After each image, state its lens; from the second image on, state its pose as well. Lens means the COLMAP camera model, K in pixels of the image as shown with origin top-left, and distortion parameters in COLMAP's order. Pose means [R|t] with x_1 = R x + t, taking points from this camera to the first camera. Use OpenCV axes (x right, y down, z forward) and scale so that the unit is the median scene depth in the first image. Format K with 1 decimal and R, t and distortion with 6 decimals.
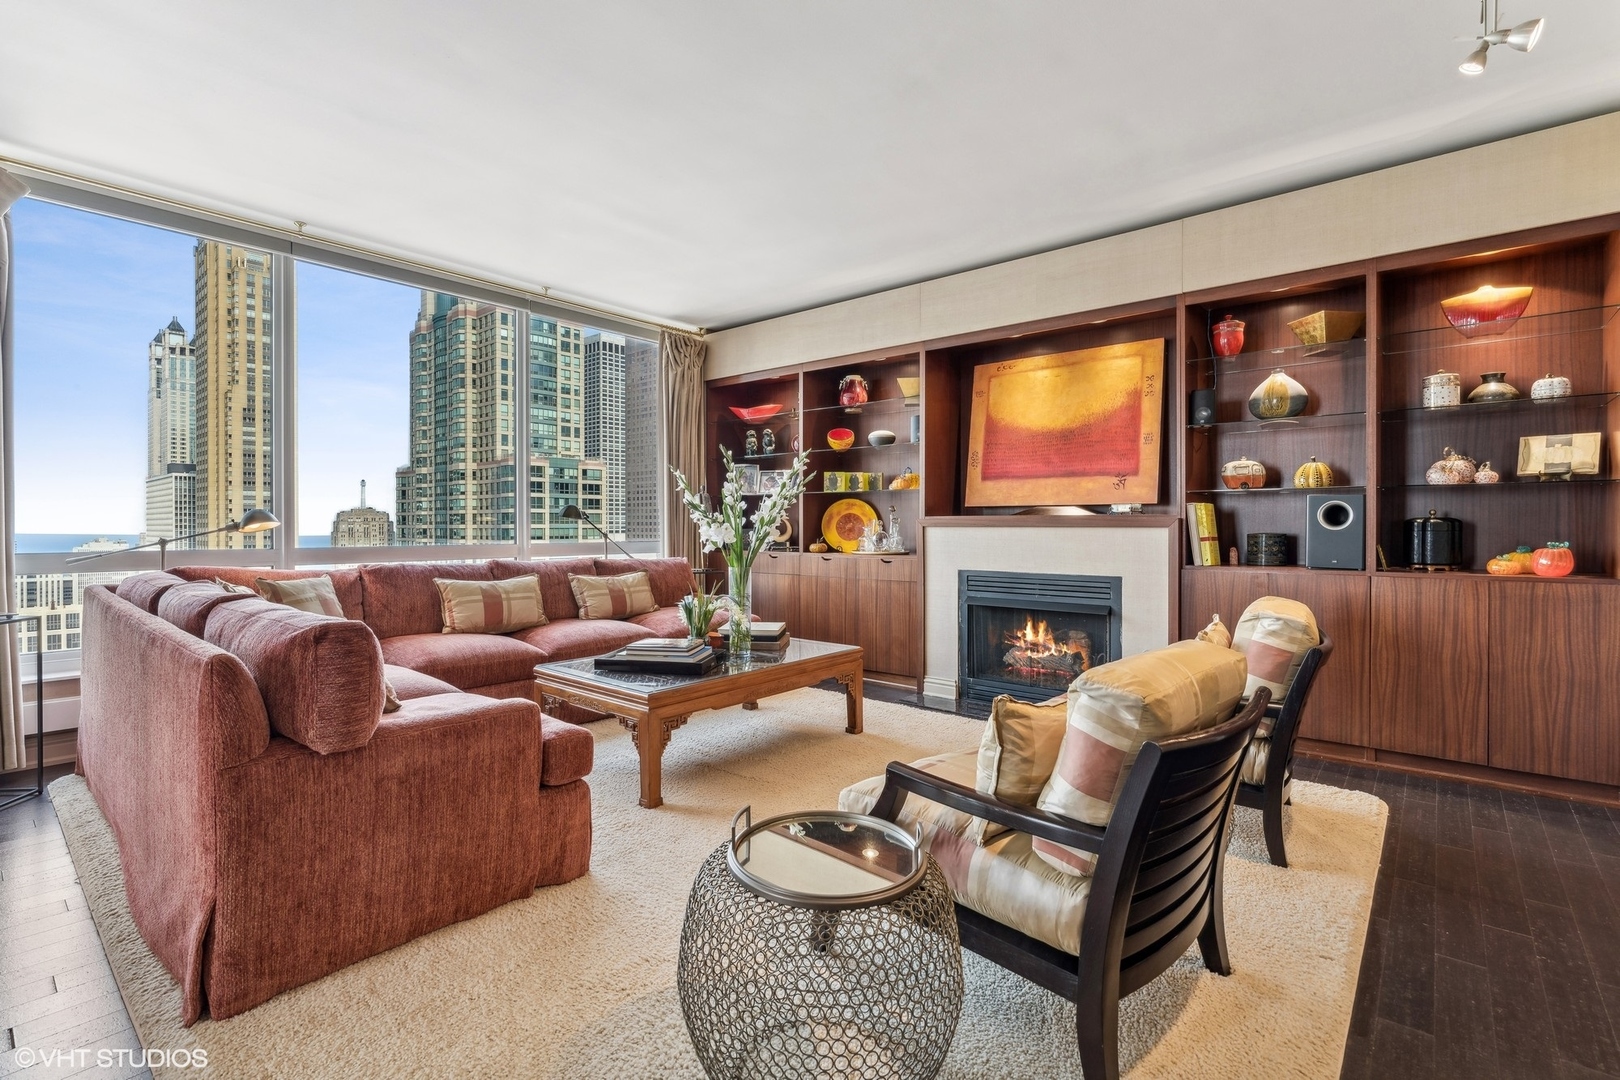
lens RADIAL K [[754.0, 0, 821.5], [0, 754.0, 533.7], [0, 0, 1]] dist [-0.005427, 0.000702]
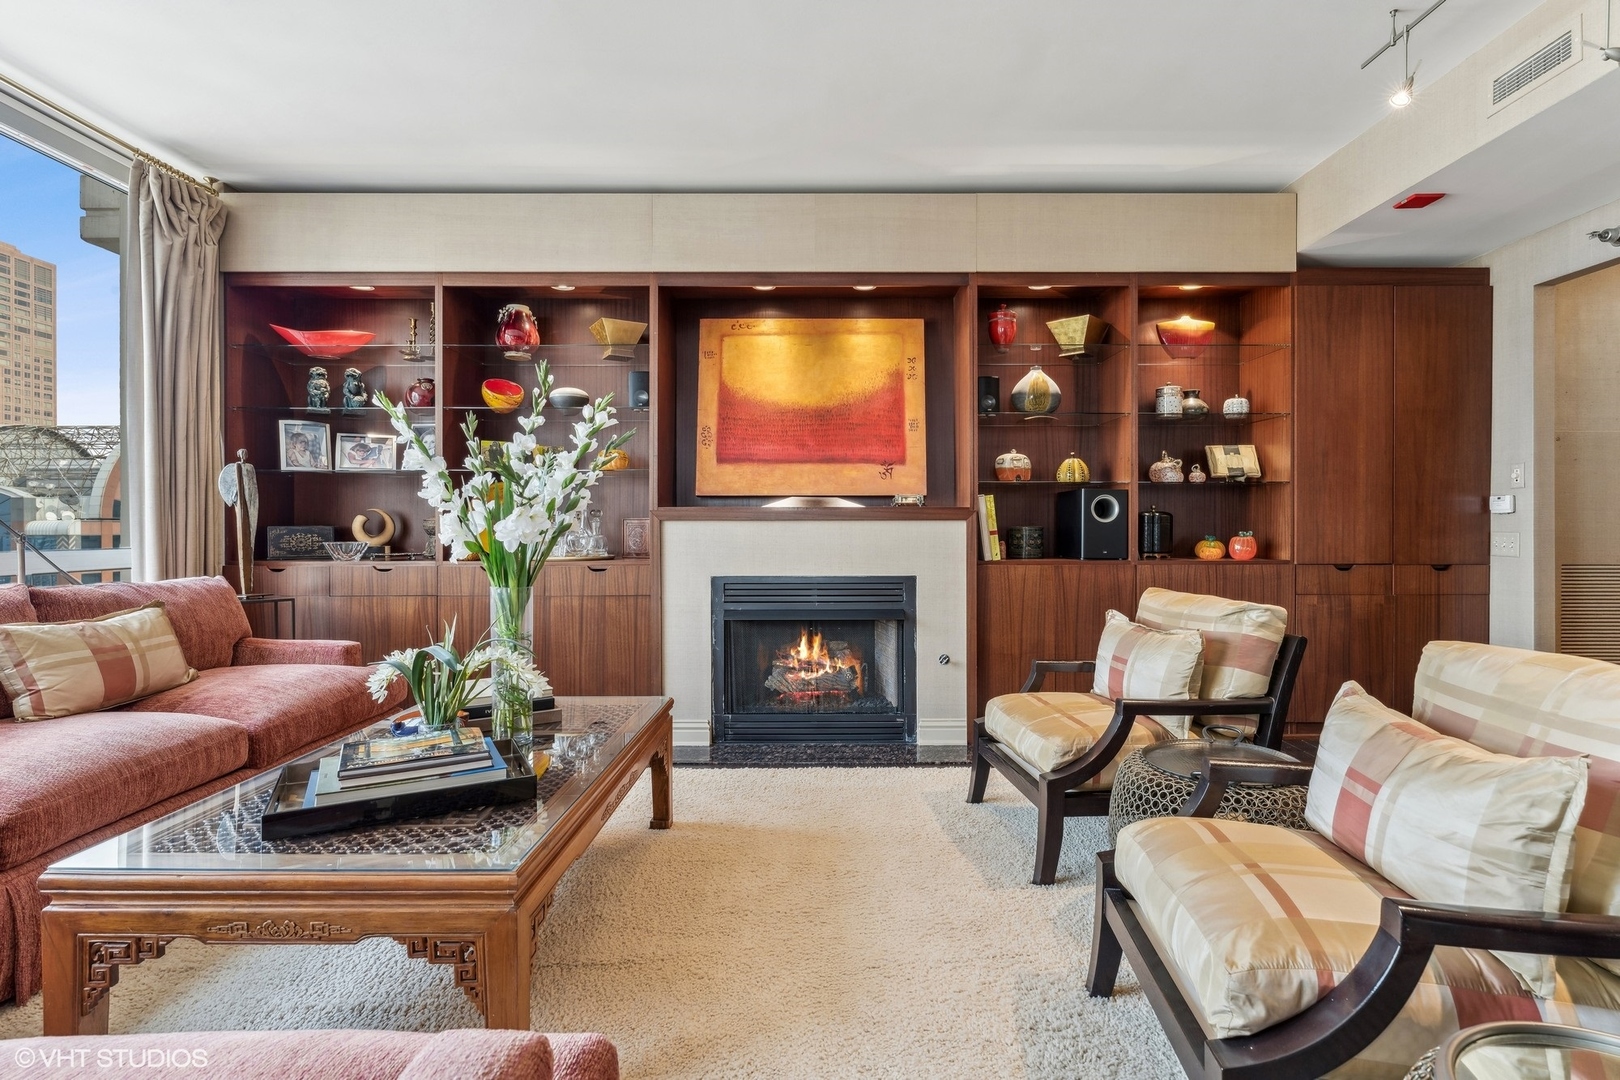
lens RADIAL K [[754.0, 0, 726.6], [0, 754.0, 532.2], [0, 0, 1]] dist [-0.005427, 0.000702]
pose [[0.761721, -0.003904, 0.647894, -0.309010], [0.009886, 0.999935, -0.005598, 0.007037], [-0.647830, 0.010670, 0.761710, 0.407130]]
